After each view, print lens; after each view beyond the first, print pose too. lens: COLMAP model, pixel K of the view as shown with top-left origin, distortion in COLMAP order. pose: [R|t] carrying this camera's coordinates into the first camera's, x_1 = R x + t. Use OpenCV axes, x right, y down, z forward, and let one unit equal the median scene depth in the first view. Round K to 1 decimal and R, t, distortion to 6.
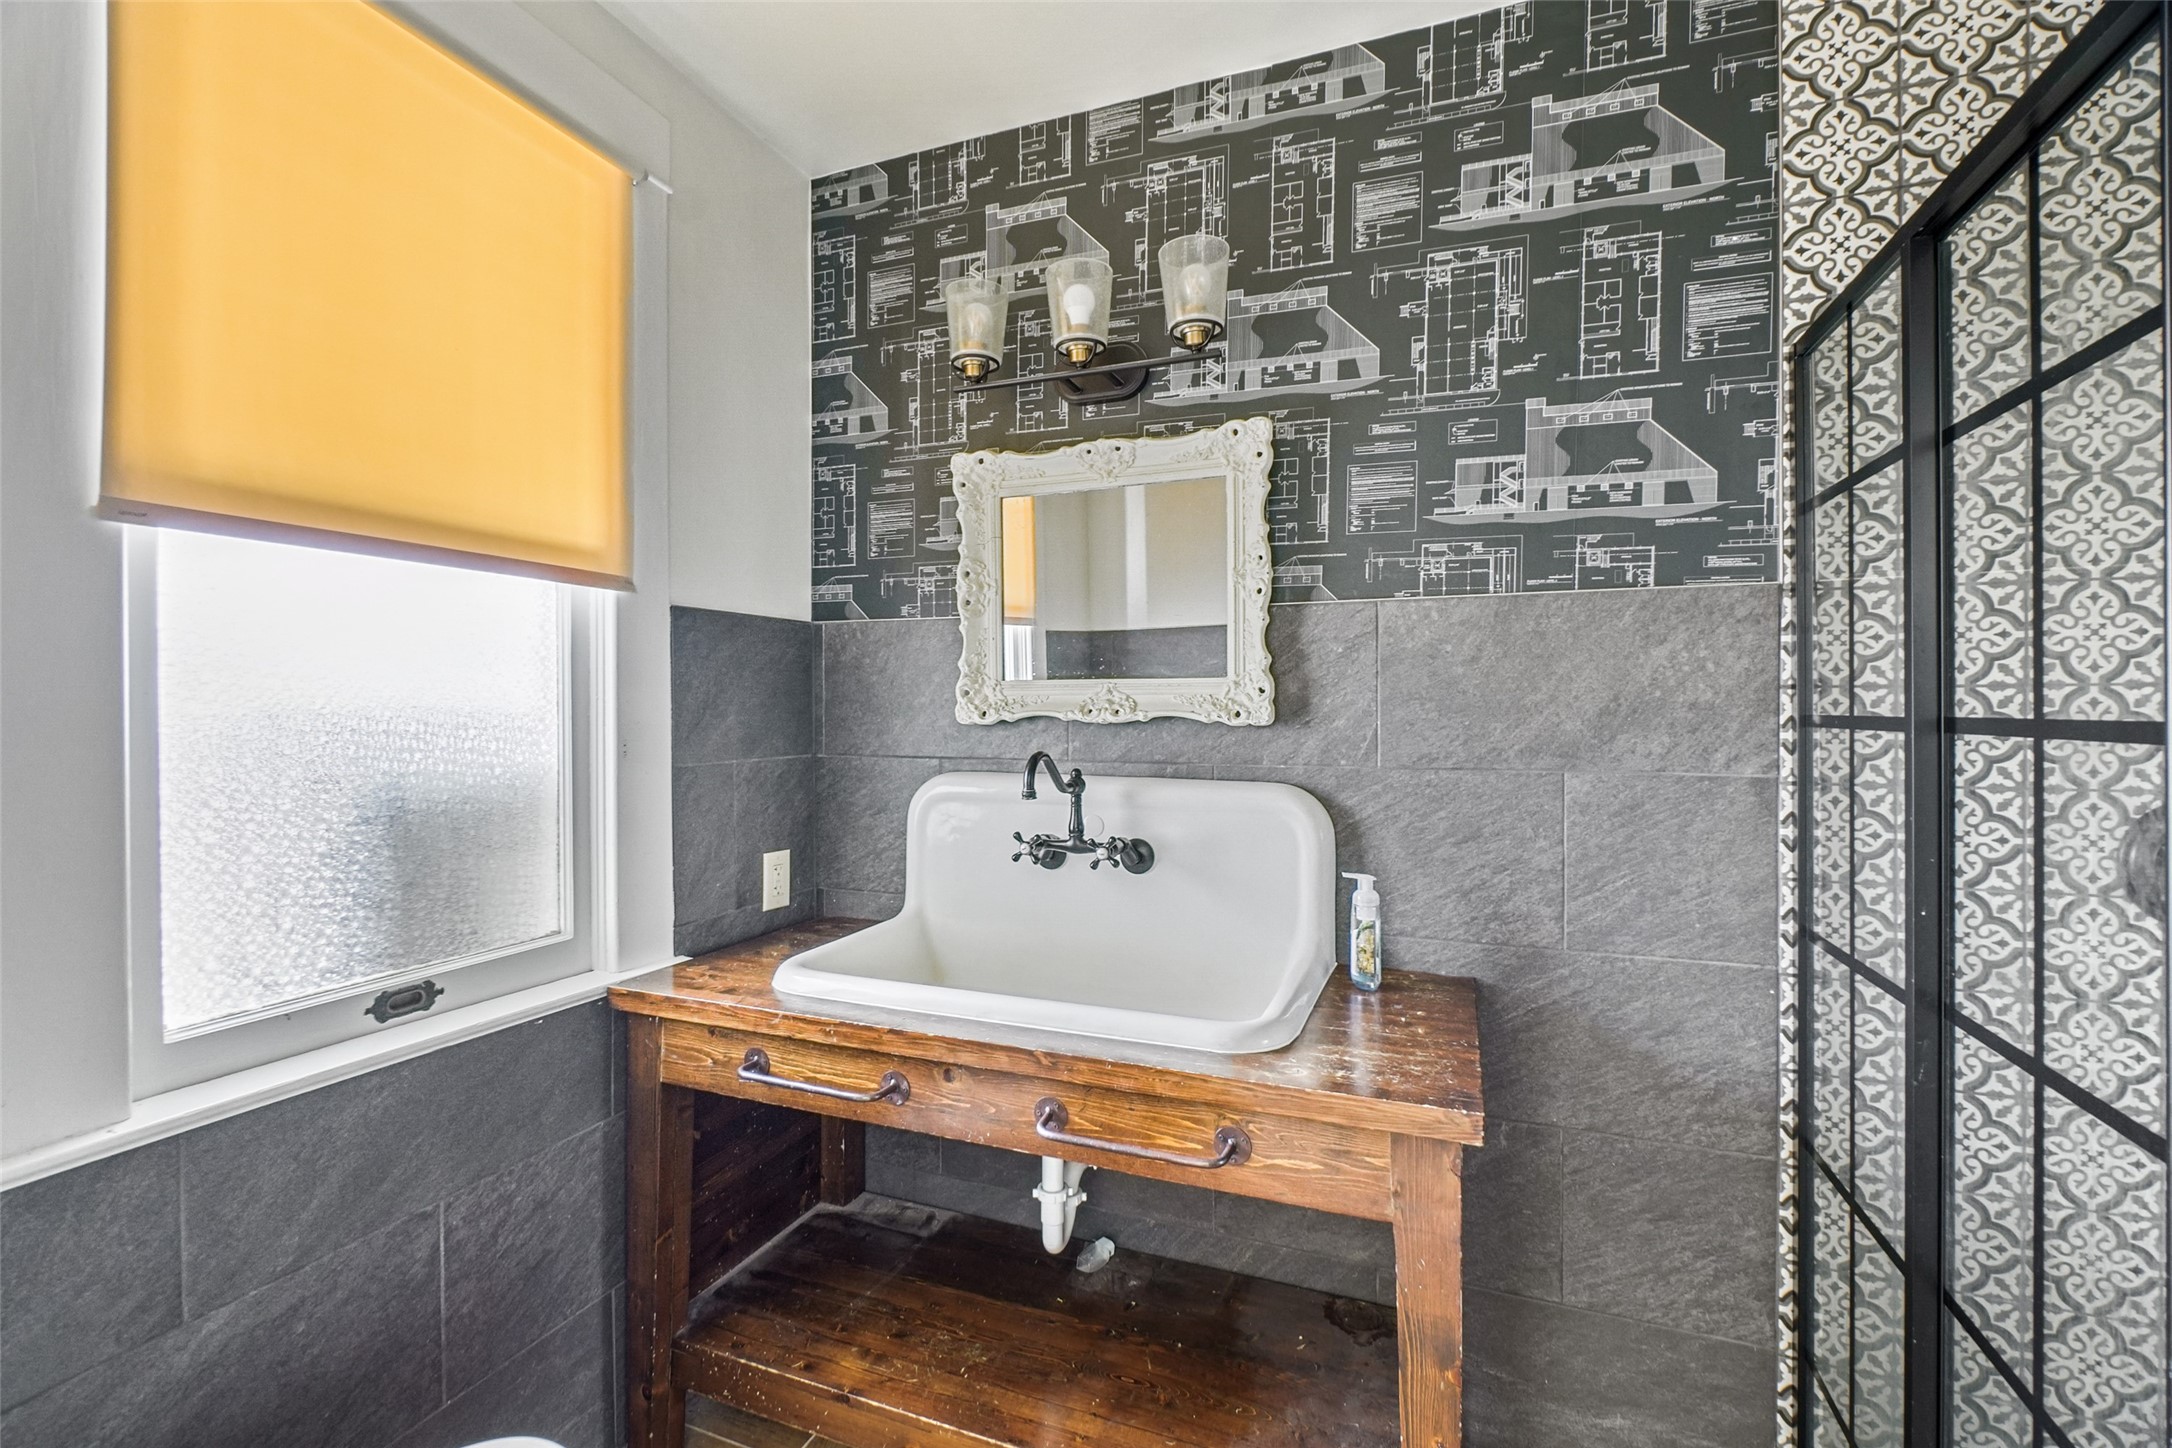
lens RADIAL K [[961.6, 0, 1094.8], [0, 961.6, 716.8], [0, 0, 1]] dist [-0.004764, 0.001502]
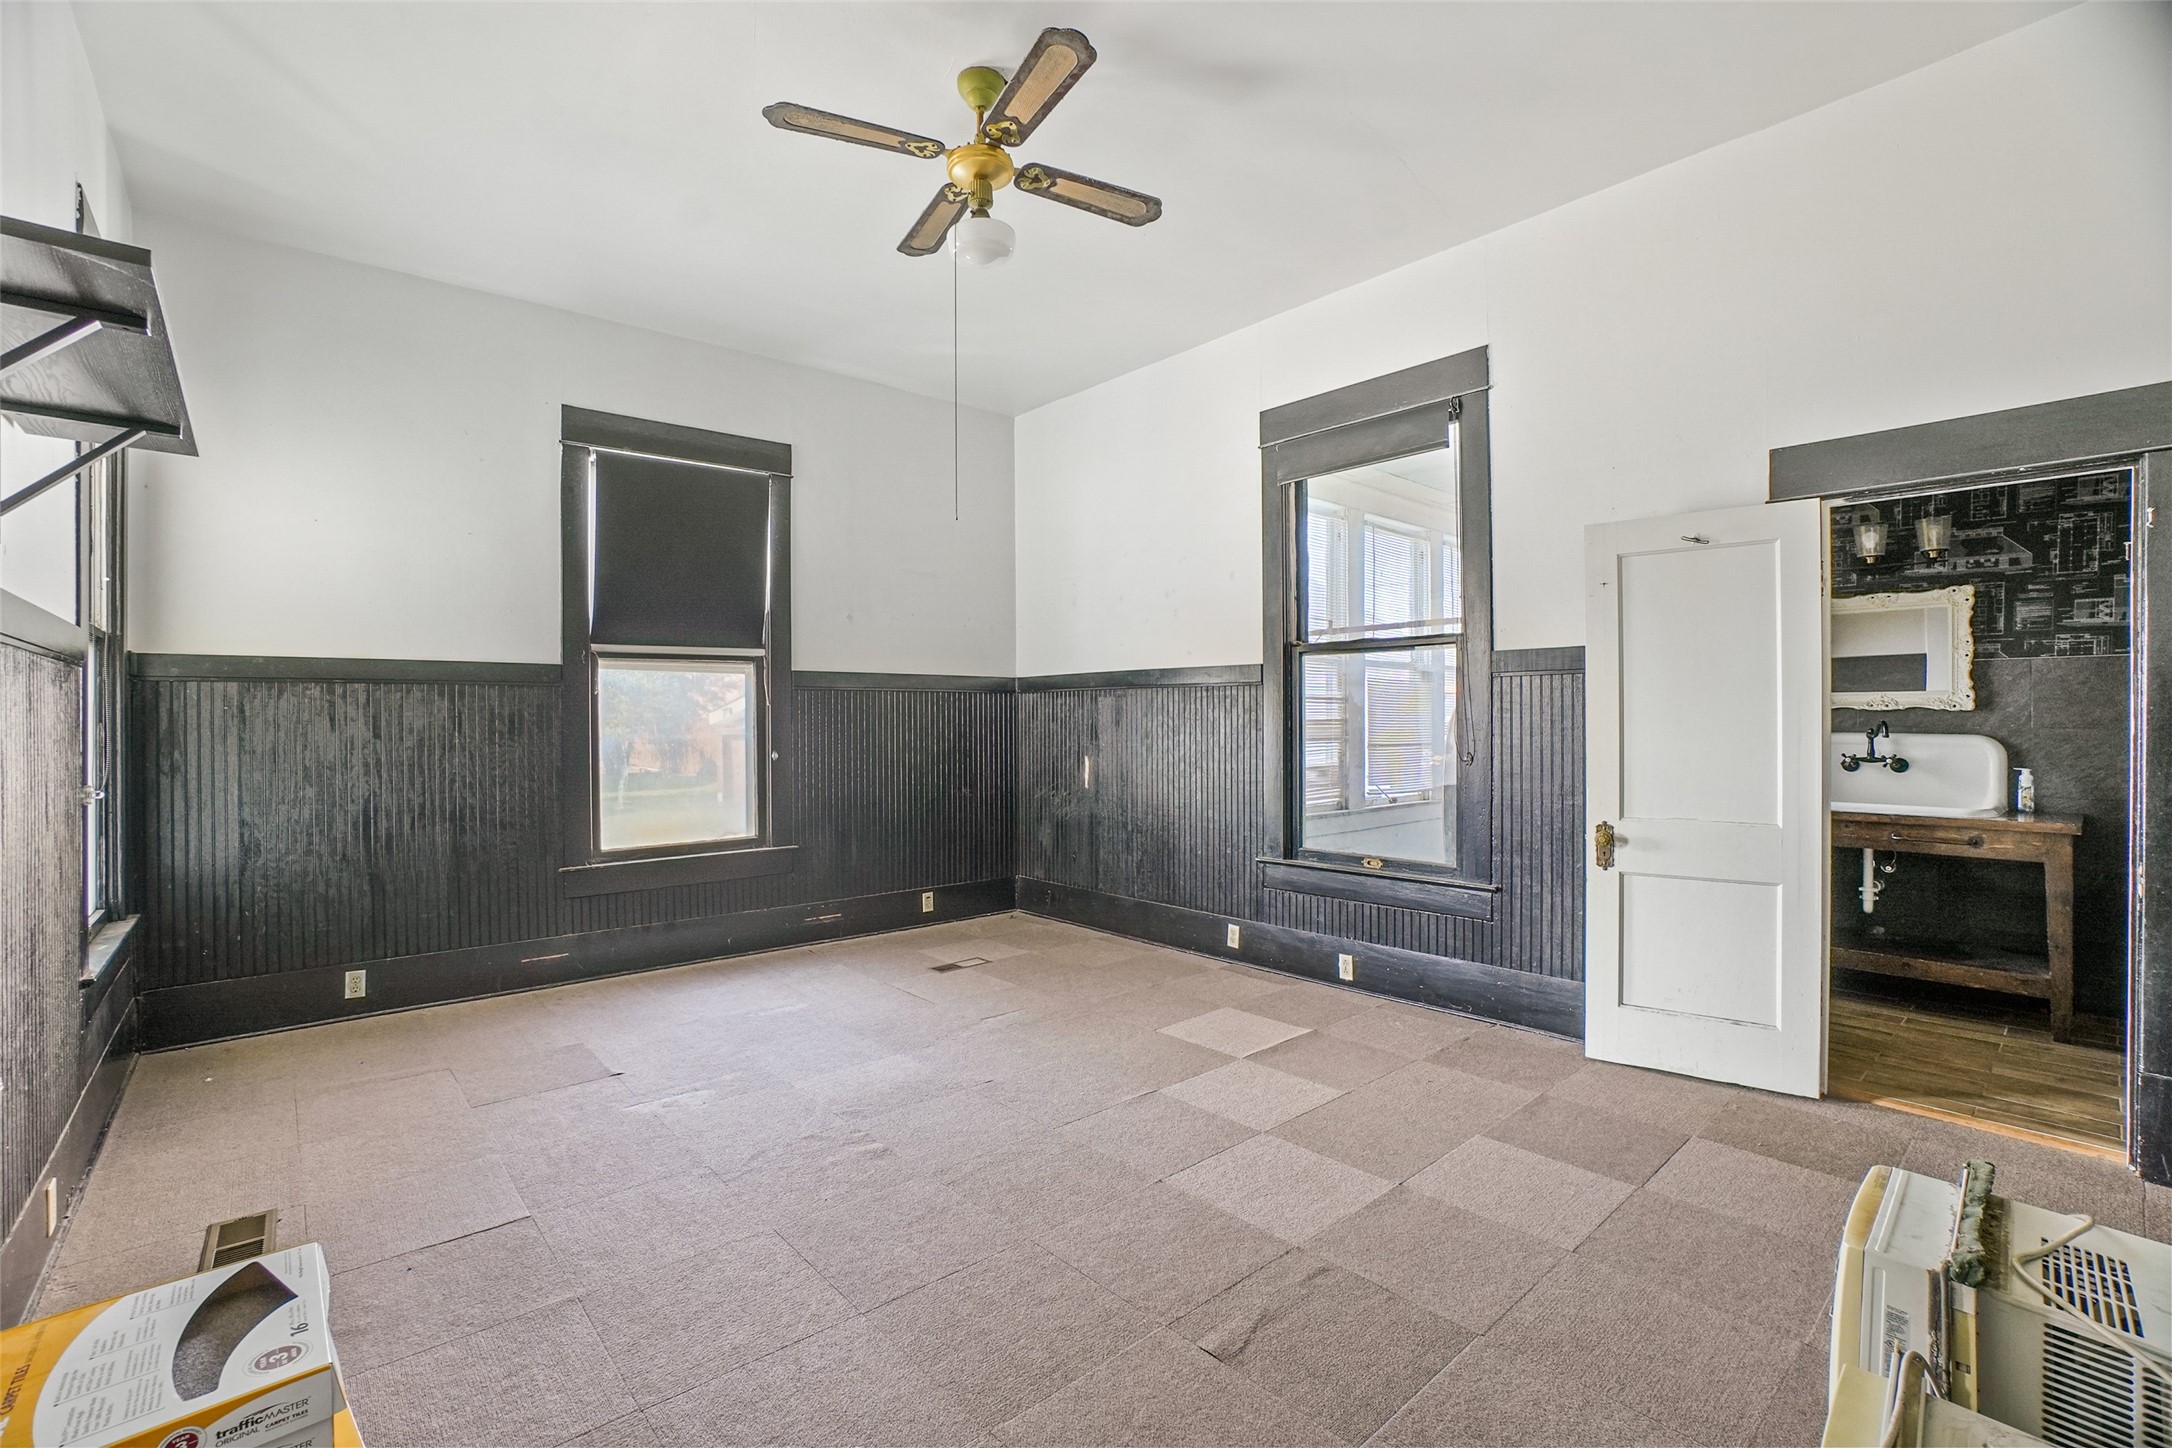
lens RADIAL K [[961.6, 0, 1089.9], [0, 961.6, 724.2], [0, 0, 1]] dist [-0.004764, 0.001502]
pose [[0.895664, 0.000078, -0.444731, -0.745621], [0.001163, 0.999996, 0.002518, 0.036117], [0.444729, -0.002772, 0.895661, -2.186204]]
